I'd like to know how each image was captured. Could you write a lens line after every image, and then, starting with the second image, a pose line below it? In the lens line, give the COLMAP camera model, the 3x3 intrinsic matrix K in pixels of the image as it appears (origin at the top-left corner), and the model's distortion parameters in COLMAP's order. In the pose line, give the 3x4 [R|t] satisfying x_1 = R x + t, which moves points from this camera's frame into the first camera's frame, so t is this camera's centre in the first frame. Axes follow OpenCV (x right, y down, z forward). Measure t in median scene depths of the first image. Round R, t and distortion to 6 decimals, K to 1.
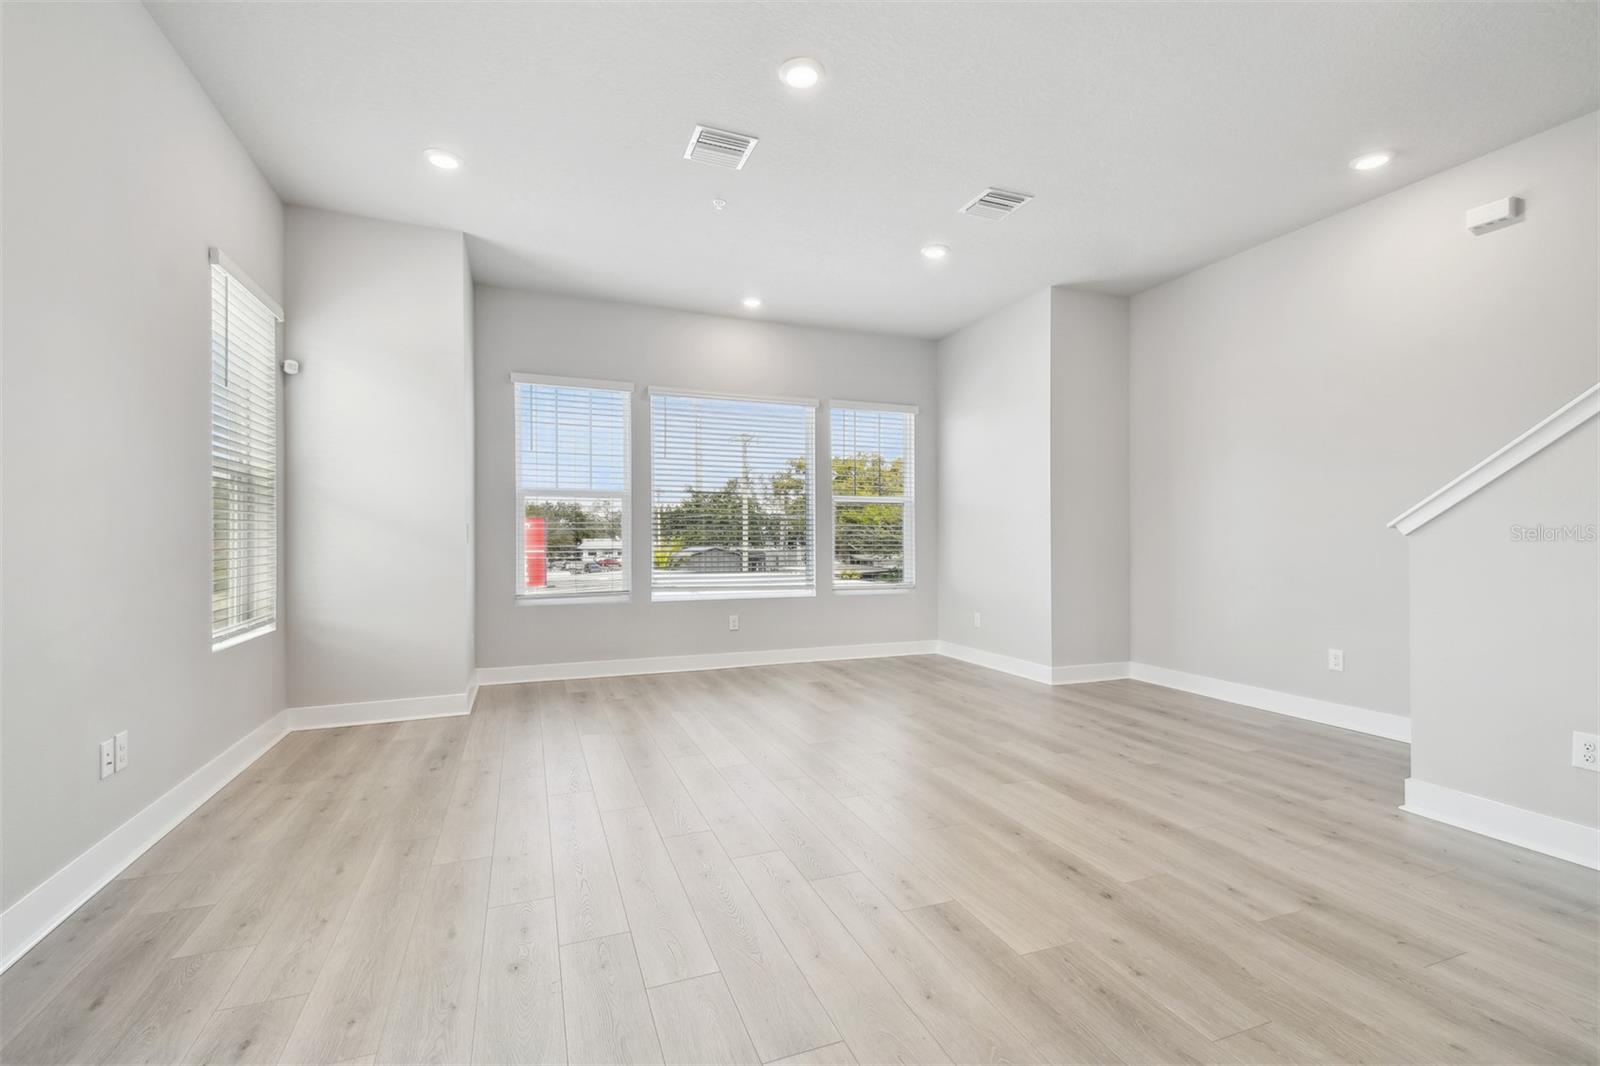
lens RADIAL K [[703.9, 0, 805.3], [0, 703.9, 538.0], [0, 0, 1]] dist [0.054616, -0.029955]
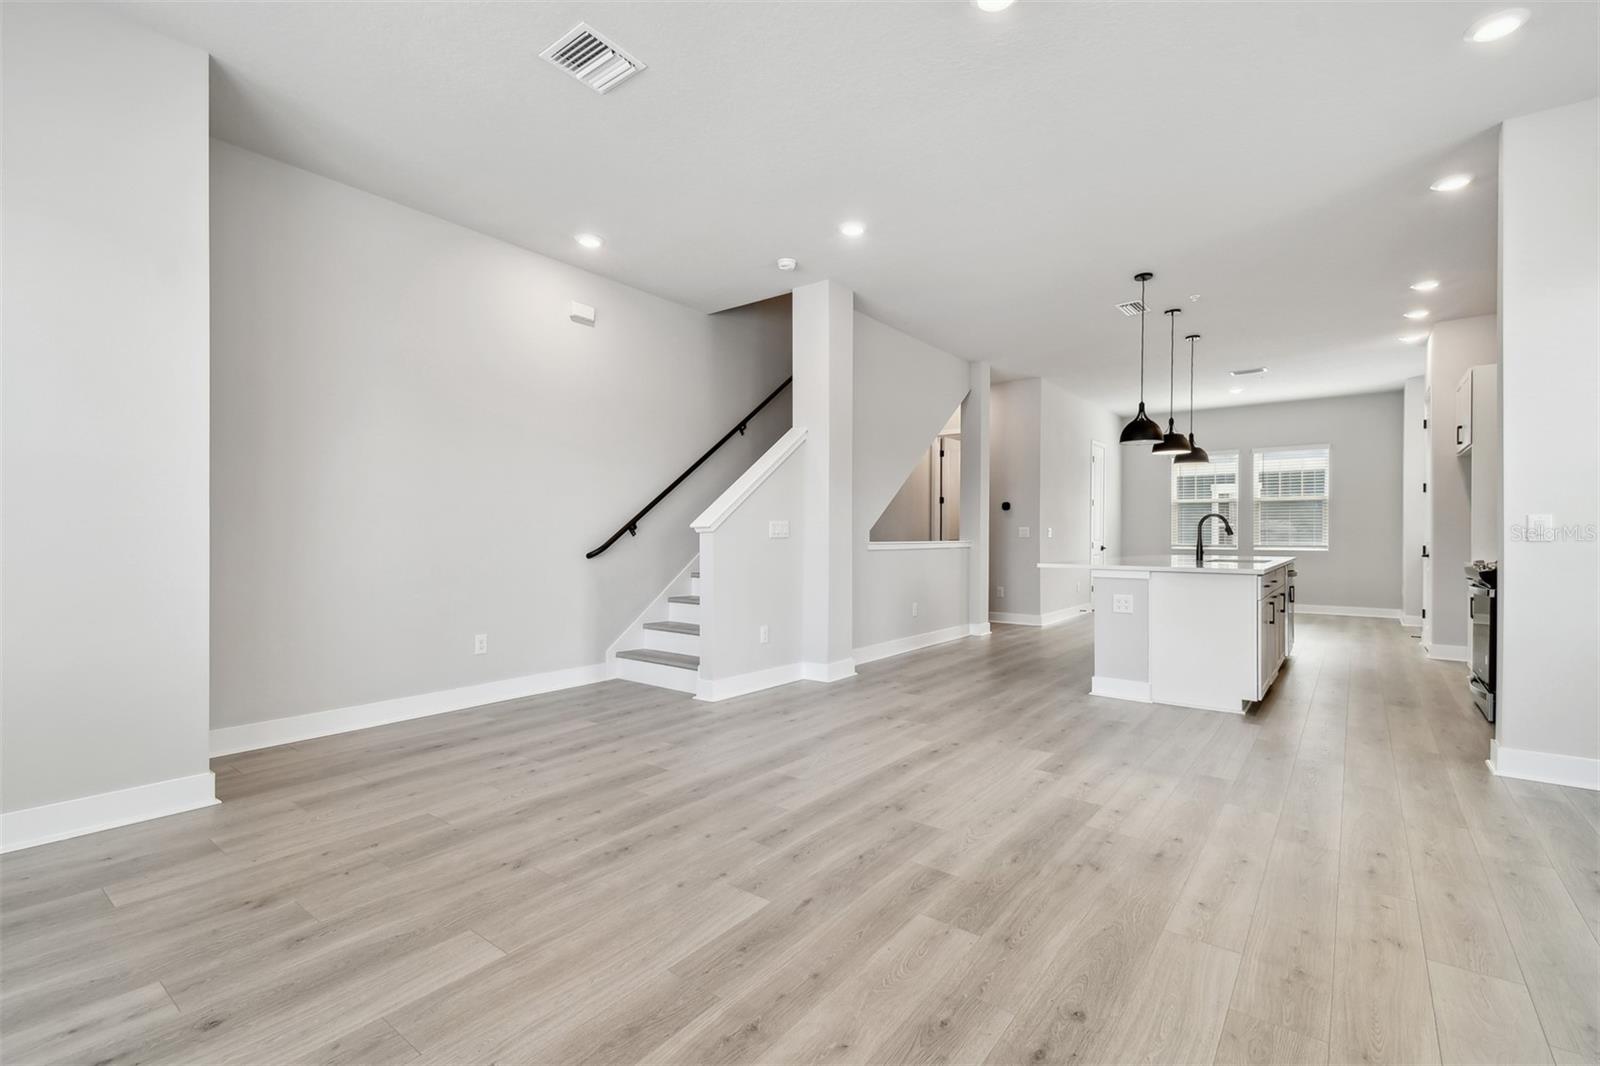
lens RADIAL K [[703.9, 0, 805.3], [0, 703.9, 538.0], [0, 0, 1]] dist [0.054616, -0.029955]
pose [[-0.515200, -0.003453, 0.857063, -0.355002], [-0.005820, 0.999983, 0.000530, 0.004807], [-0.857050, -0.004715, -0.515211, 0.926456]]
